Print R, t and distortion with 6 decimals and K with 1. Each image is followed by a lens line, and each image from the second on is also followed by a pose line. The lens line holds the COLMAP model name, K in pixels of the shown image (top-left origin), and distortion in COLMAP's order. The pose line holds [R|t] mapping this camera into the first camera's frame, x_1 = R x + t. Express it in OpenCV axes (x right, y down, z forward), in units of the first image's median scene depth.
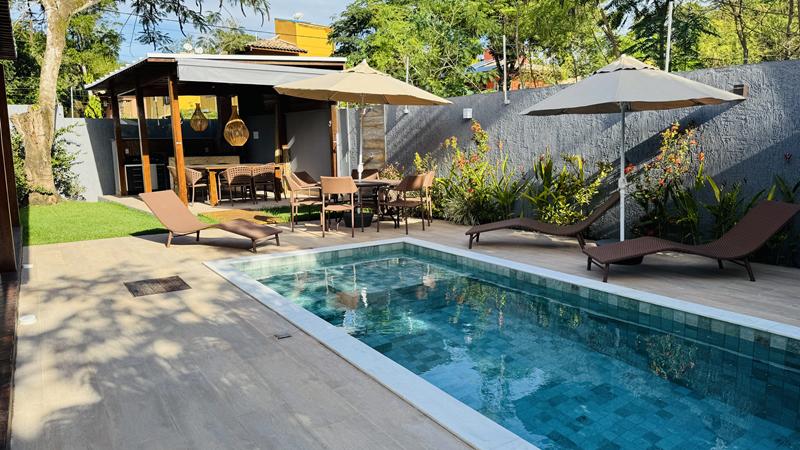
lens RADIAL K [[563.7, 0, 405.9], [0, 563.7, 226.6], [0, 0, 1]] dist [0.123614, -0.200371]
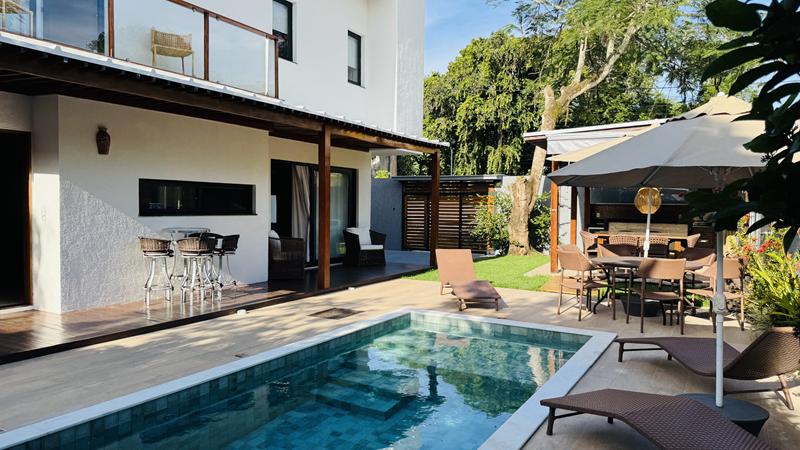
lens RADIAL K [[563.7, 0, 405.9], [0, 563.7, 226.6], [0, 0, 1]] dist [0.123614, -0.200371]
pose [[0.452949, 0.056882, -0.889720, 0.502717], [-0.148799, 0.988788, -0.012537, -0.066472], [0.879031, 0.138068, 0.456334, 0.296723]]
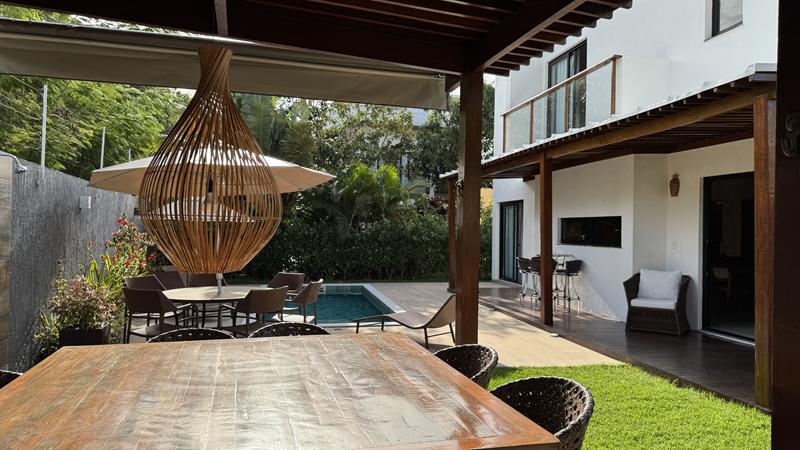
lens RADIAL K [[563.7, 0, 405.9], [0, 563.7, 226.6], [0, 0, 1]] dist [0.123614, -0.200371]
pose [[-0.924264, 0.003091, 0.381740, -0.584572], [0.053304, 0.991216, 0.121033, -0.234289], [-0.378013, 0.132214, -0.916311, 1.560819]]
